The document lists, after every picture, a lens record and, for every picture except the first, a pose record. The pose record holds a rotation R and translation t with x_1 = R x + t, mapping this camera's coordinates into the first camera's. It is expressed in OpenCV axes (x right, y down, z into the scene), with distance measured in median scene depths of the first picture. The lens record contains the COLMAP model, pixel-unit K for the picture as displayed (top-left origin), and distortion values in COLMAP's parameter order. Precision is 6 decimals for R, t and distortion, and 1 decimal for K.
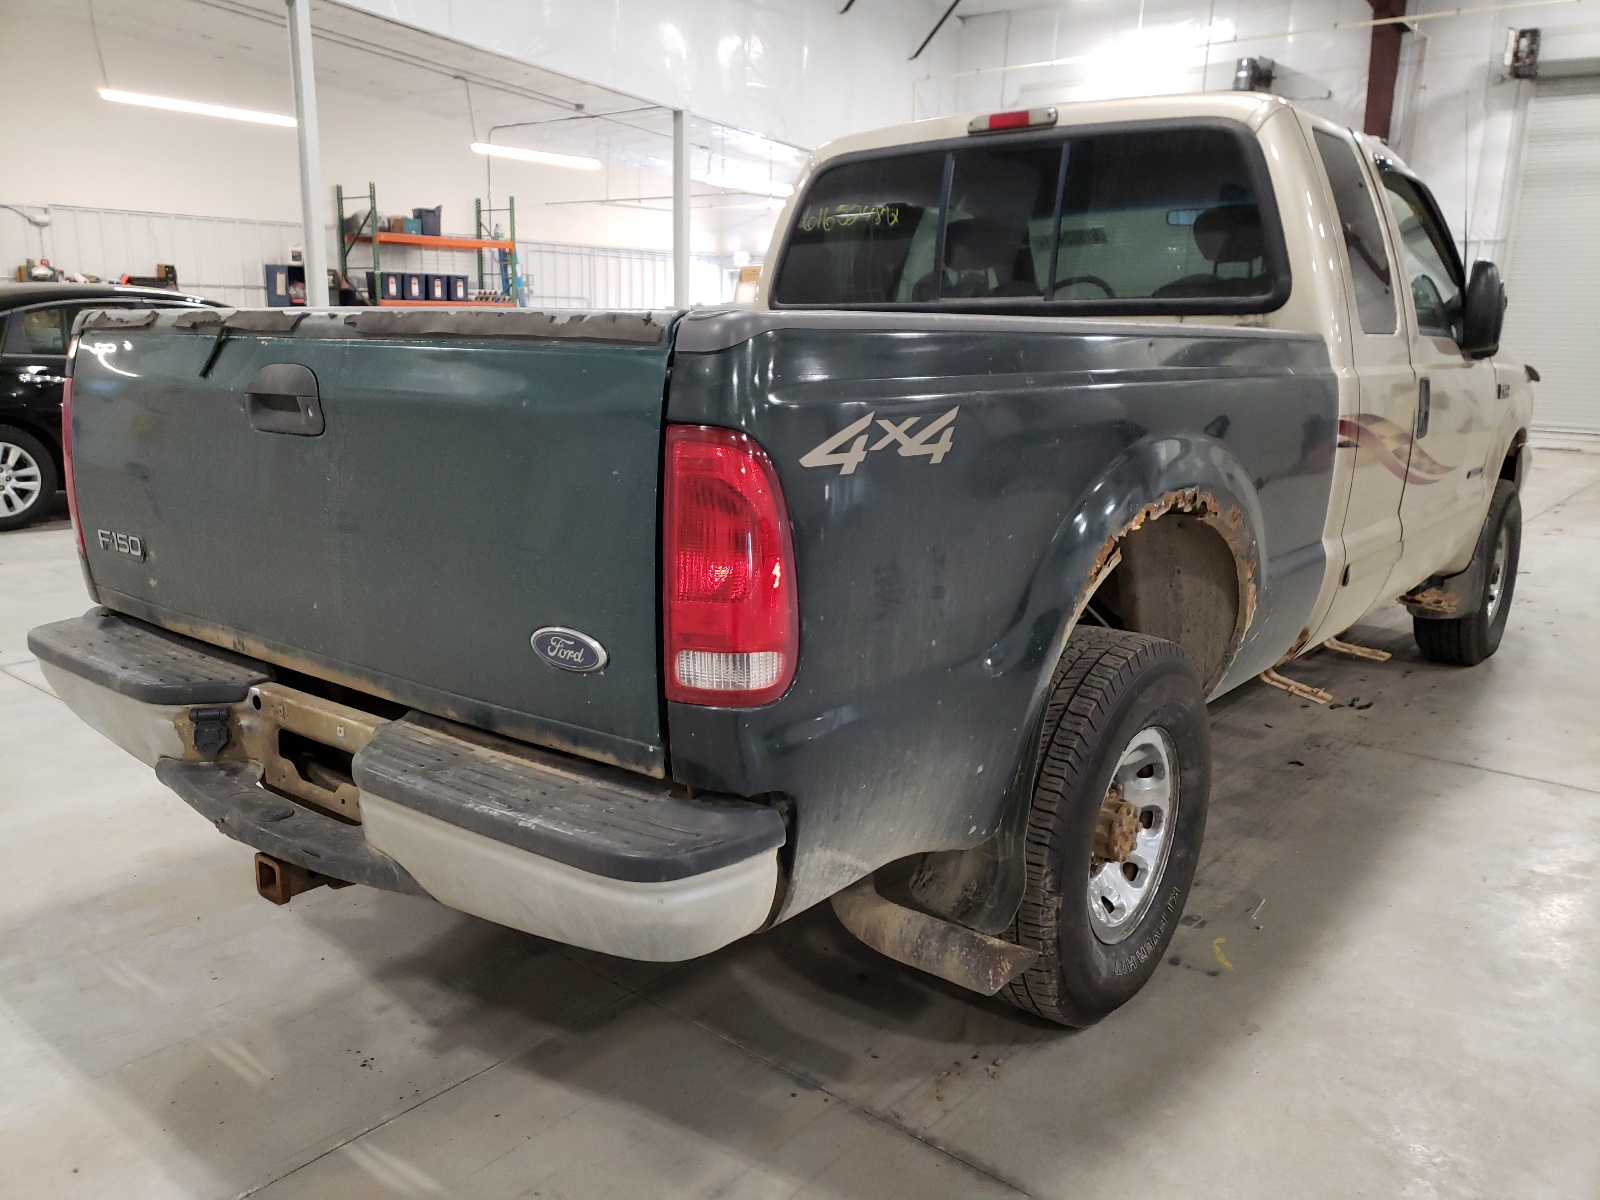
lens RADIAL K [[1246.8, 0, 799.0], [0, 1246.8, 598.4], [0, 0, 1]] dist [0.035753, -0.015107]
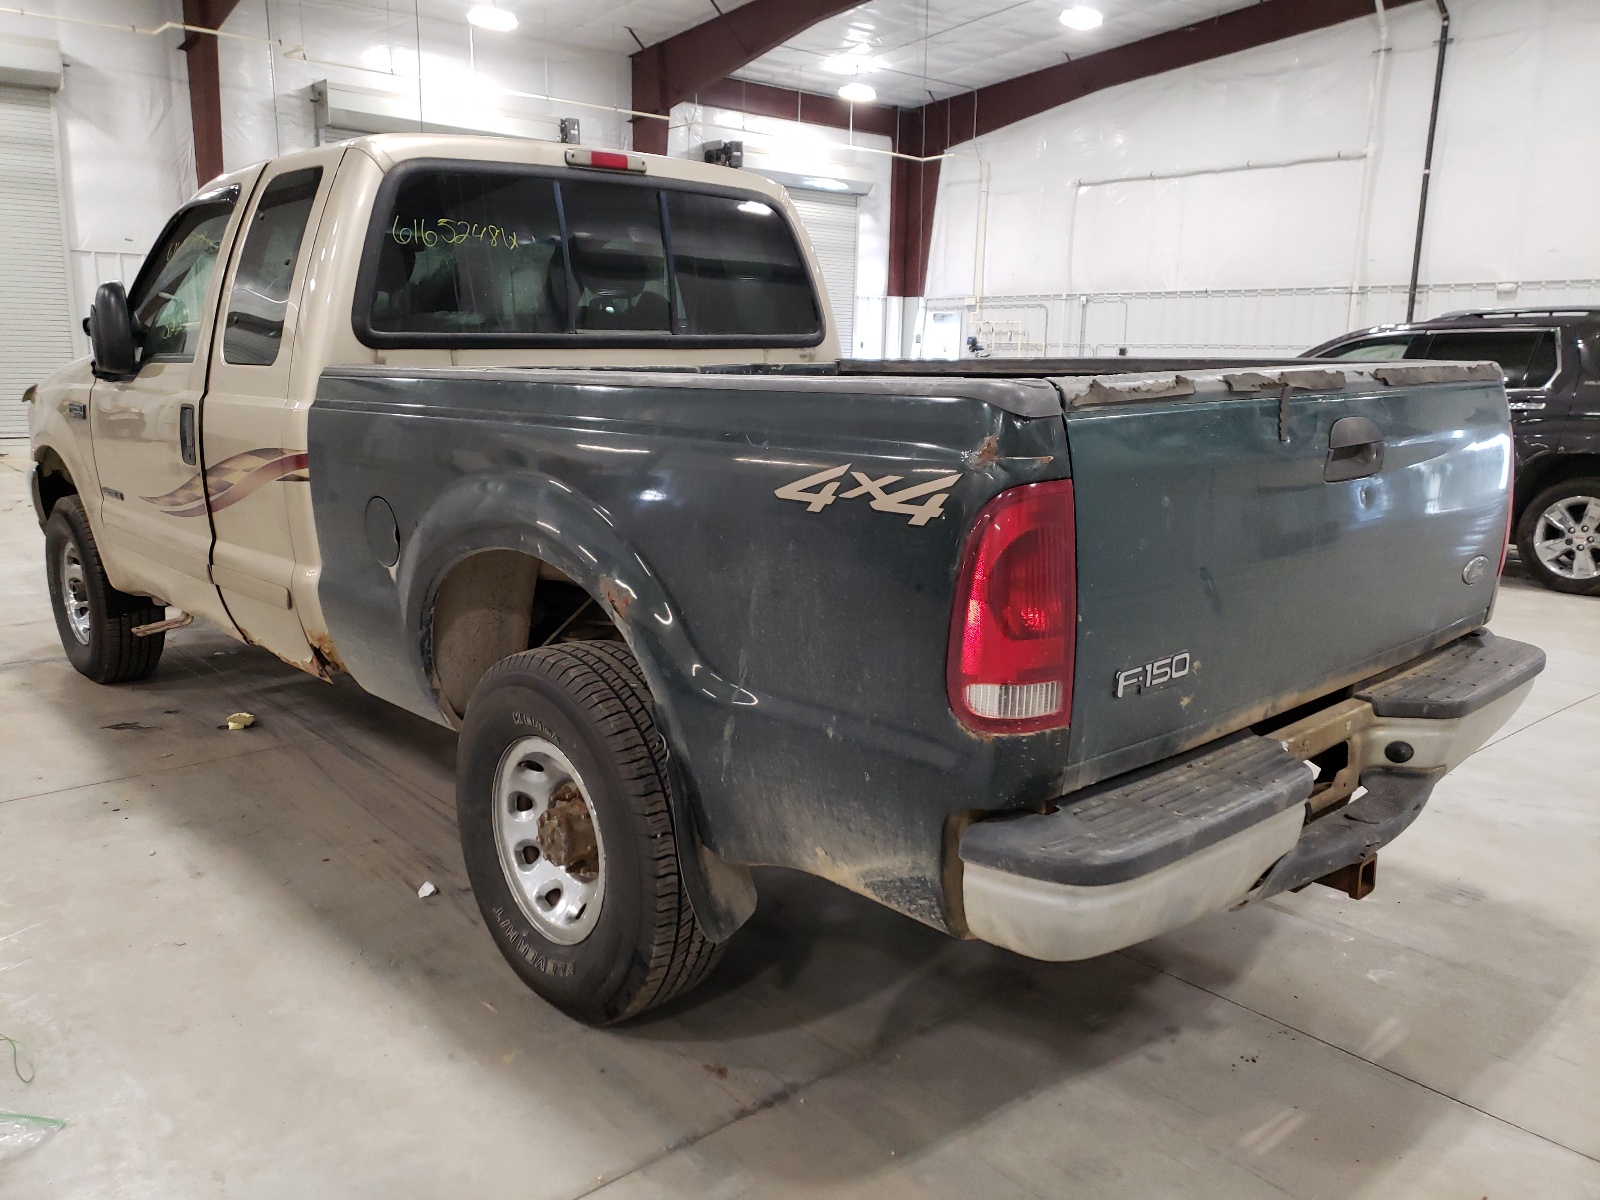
lens RADIAL K [[1246.8, 0, 799.5], [0, 1246.8, 601.8], [0, 0, 1]] dist [0.035753, -0.015107]
pose [[0.147362, -0.211375, 0.966232, -1.258726], [0.206453, 0.961953, 0.178953, -0.260294], [-0.967296, 0.173111, 0.185394, 1.020743]]
